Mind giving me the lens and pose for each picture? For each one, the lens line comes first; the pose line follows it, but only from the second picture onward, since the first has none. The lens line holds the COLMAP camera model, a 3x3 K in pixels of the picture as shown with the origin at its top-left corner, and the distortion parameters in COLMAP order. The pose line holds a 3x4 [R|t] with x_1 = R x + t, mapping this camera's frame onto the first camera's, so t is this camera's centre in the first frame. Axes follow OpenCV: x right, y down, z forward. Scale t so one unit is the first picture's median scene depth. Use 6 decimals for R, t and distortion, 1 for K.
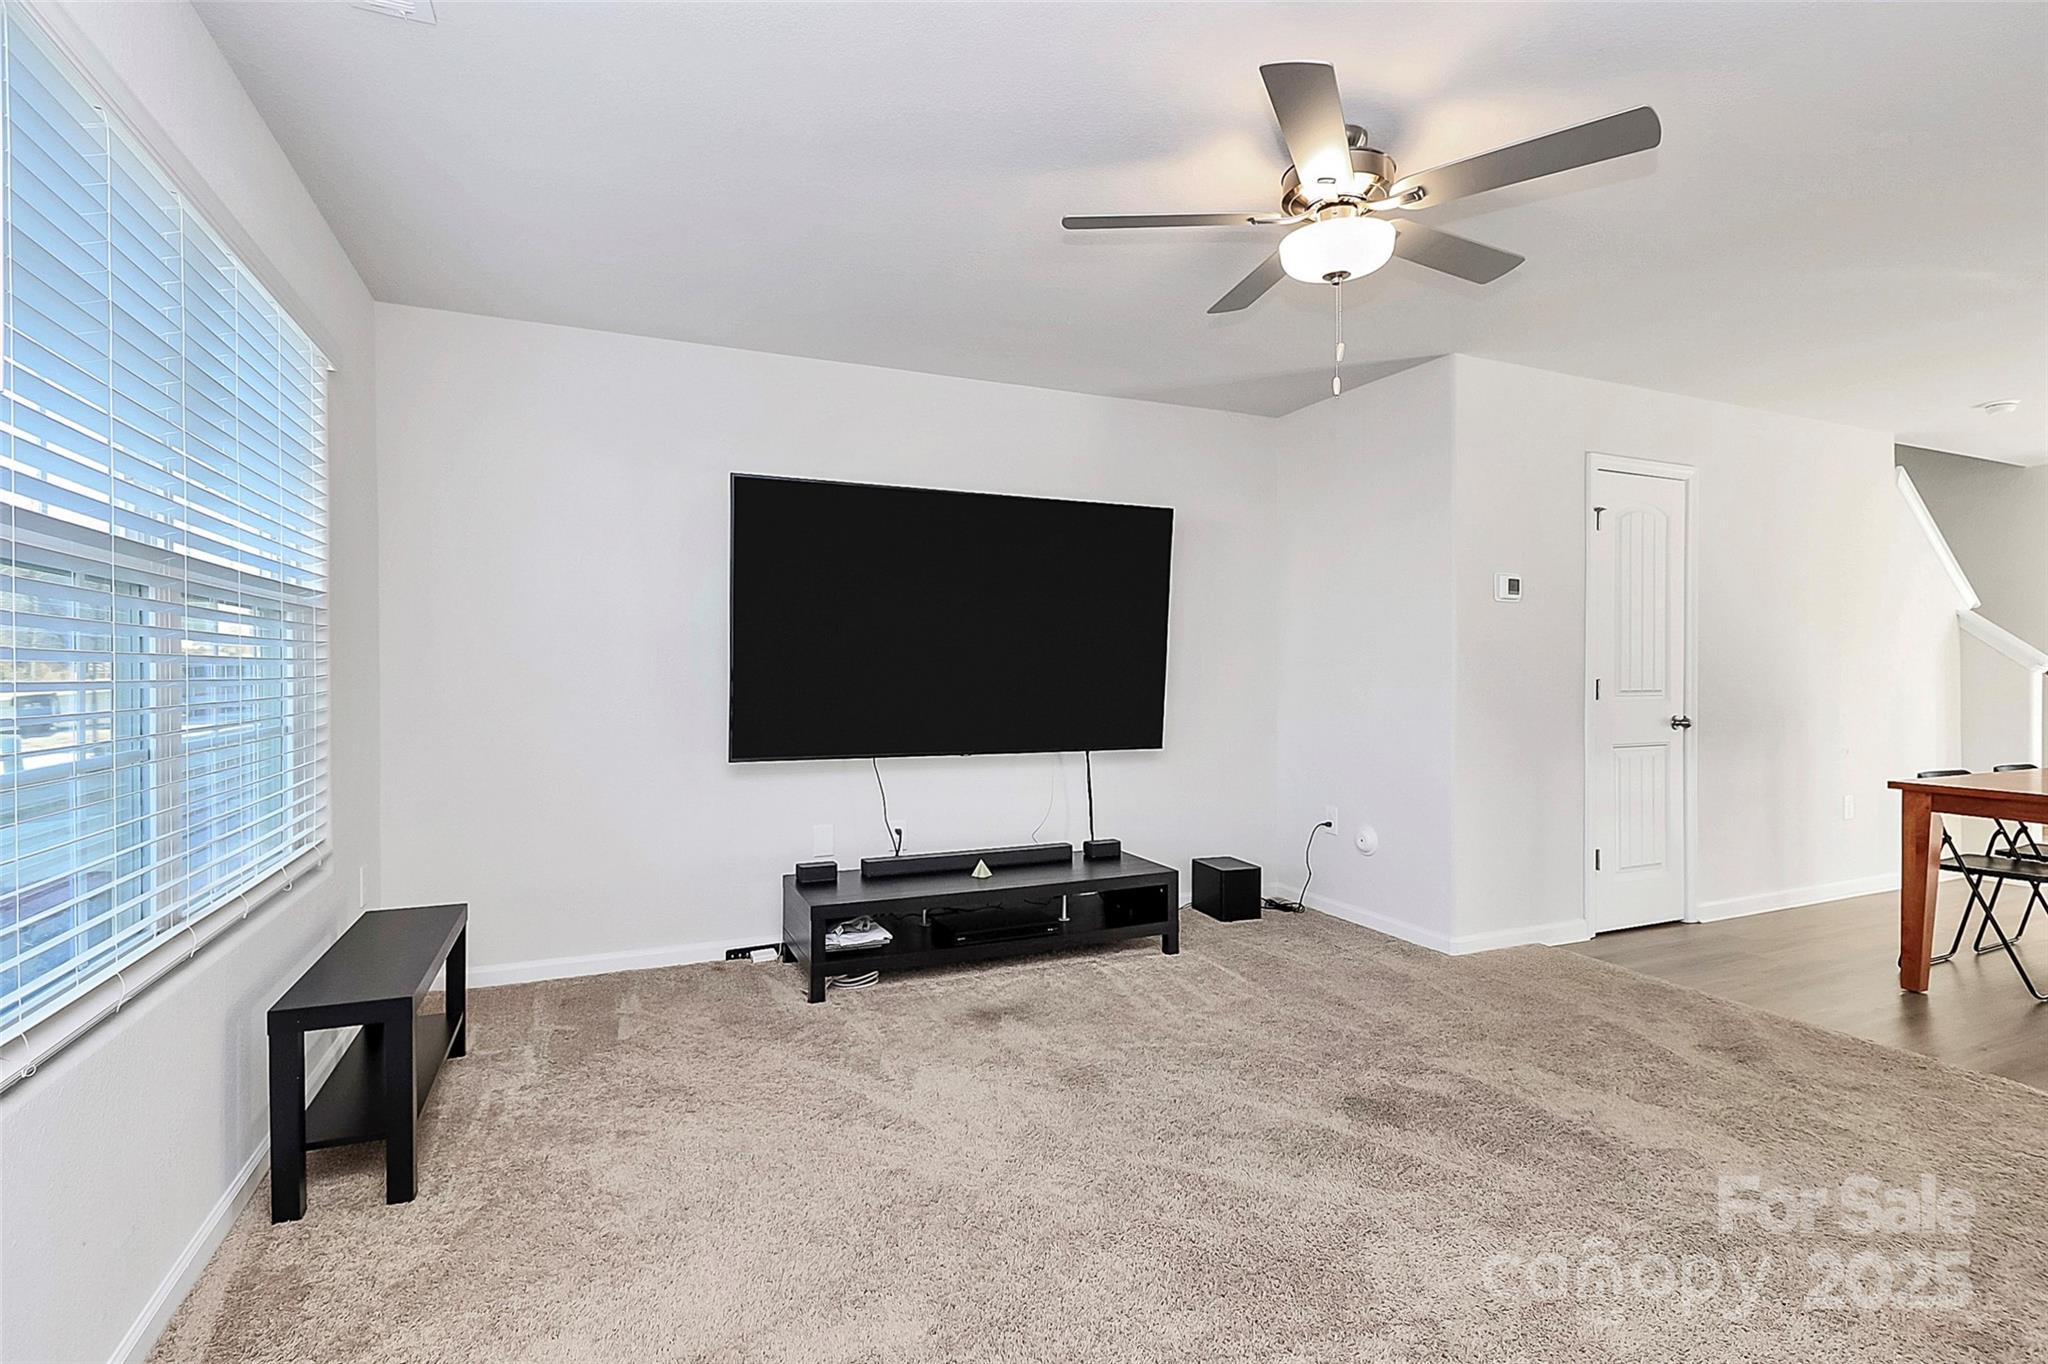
lens RADIAL K [[967.4, 0, 1017.8], [0, 967.4, 667.3], [0, 0, 1]] dist [0.000785, 0.000122]
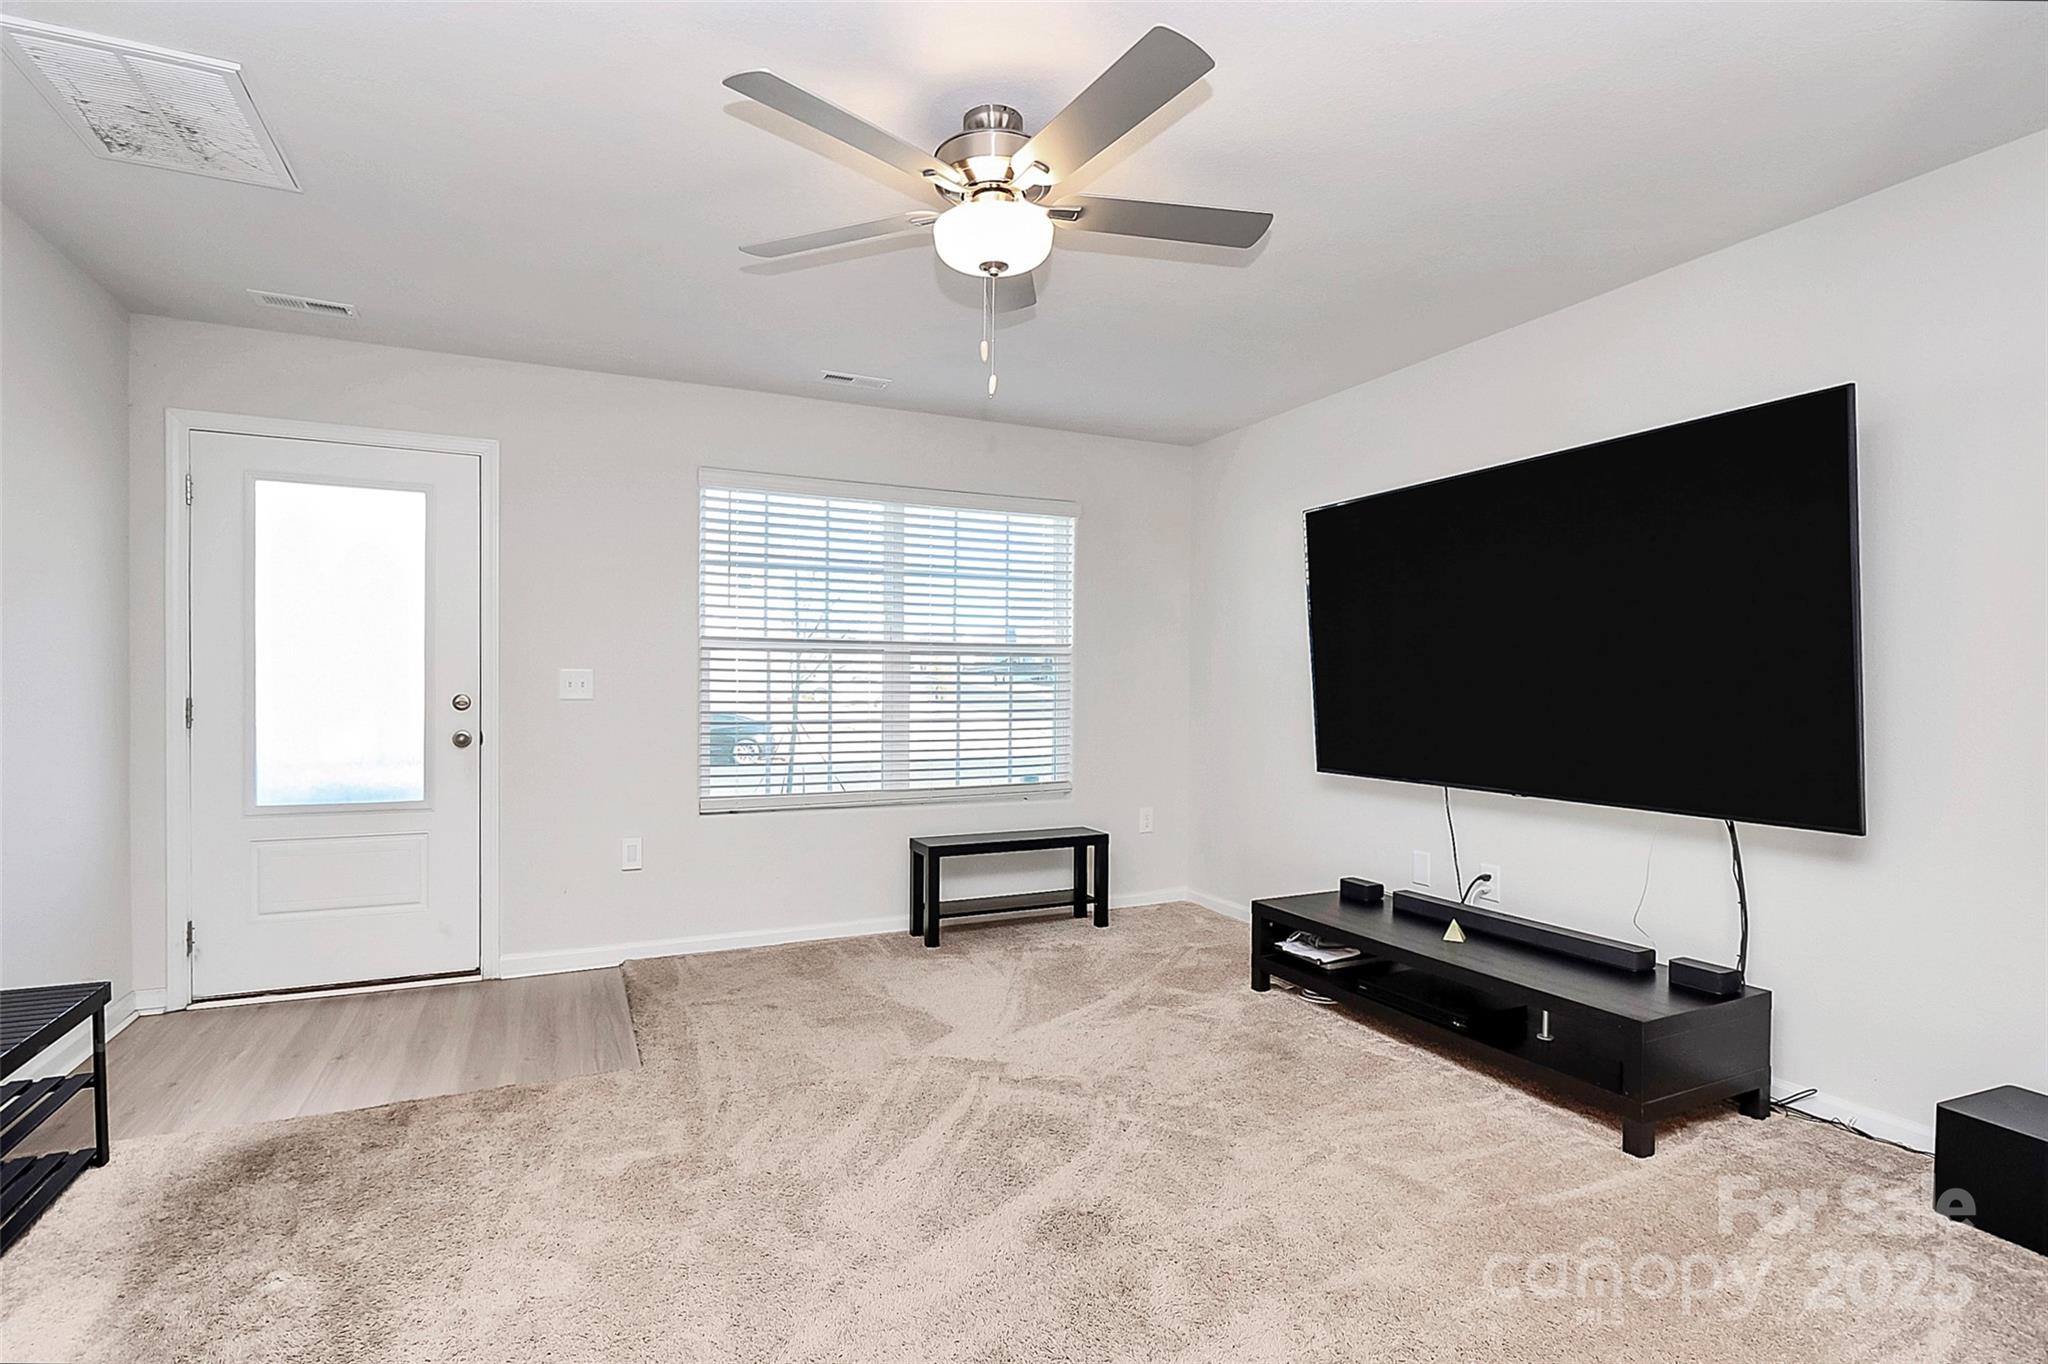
lens RADIAL K [[981.1, 0, 1024.0], [0, 981.1, 682.0], [0, 0, 1]] dist [-0.000780, -0.000210]
pose [[0.026905, -0.007608, -0.999609, 0.792607], [-0.001737, 0.999969, -0.007657, 0.004602], [0.999636, 0.001942, 0.026891, 0.621498]]
